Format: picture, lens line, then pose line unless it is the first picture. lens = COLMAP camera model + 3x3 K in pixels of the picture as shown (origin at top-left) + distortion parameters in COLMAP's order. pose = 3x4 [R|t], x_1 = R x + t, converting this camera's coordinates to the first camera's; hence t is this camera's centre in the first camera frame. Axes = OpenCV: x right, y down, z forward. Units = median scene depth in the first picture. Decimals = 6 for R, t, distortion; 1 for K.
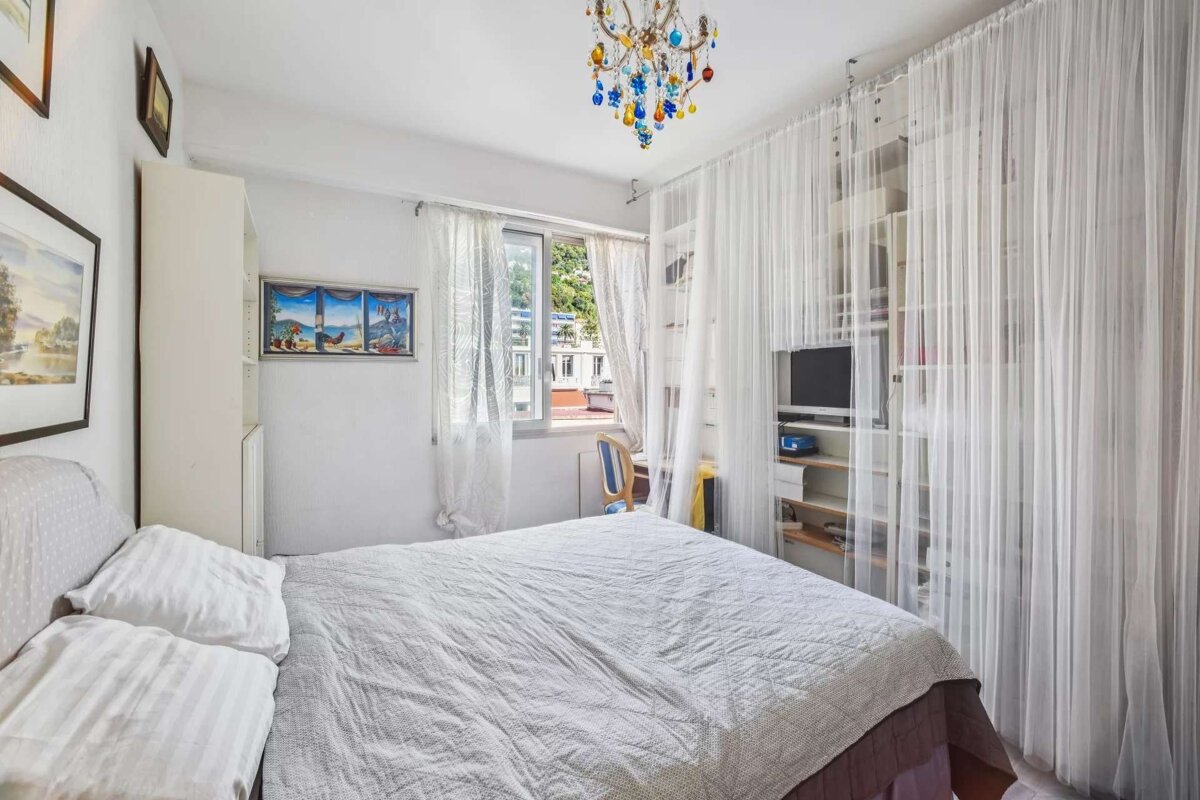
lens RADIAL K [[498.5, 0, 597.5], [0, 498.5, 379.1], [0, 0, 1]] dist [-0.065415, 0.032248]
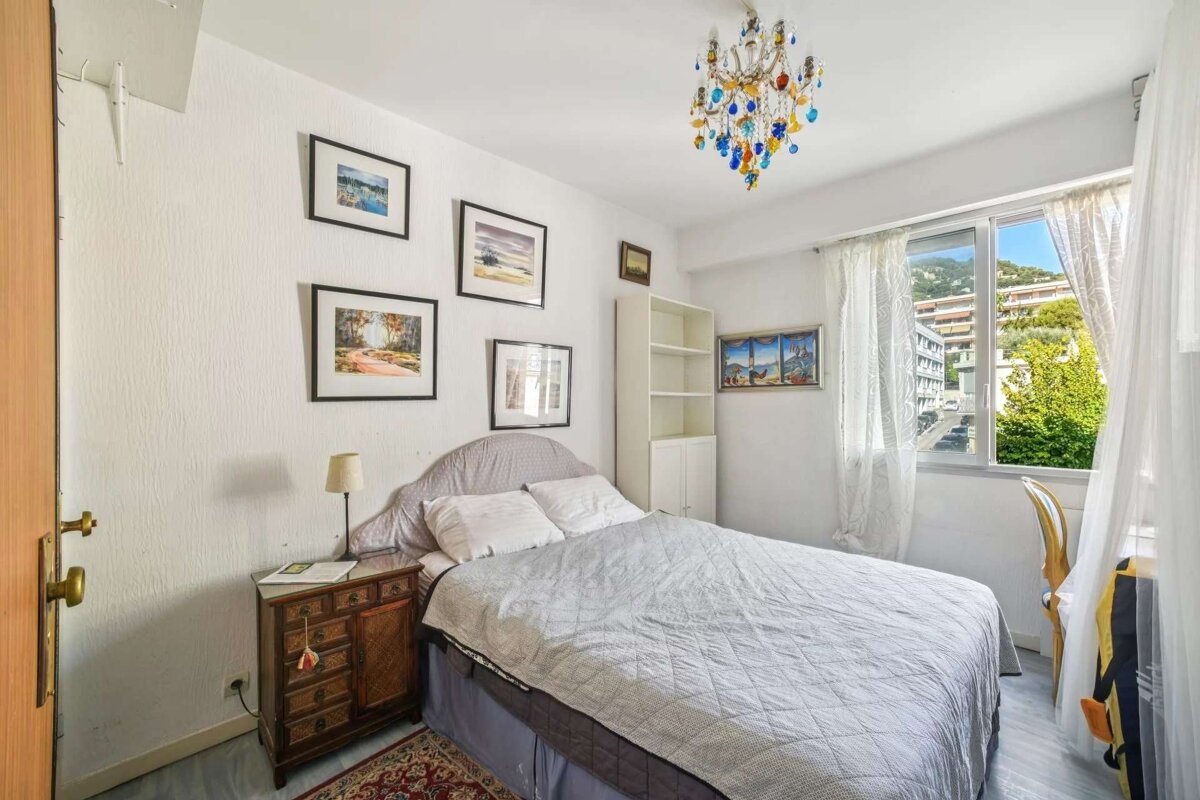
lens RADIAL K [[490.8, 0, 600.0], [0, 490.8, 400.0], [0, 0, 1]] dist [-0.025074, 0.000148]
pose [[0.237475, -0.011104, -0.971330, 0.773614], [0.007017, 0.999928, -0.009716, -0.004607], [0.971368, -0.004509, 0.237535, 0.322683]]
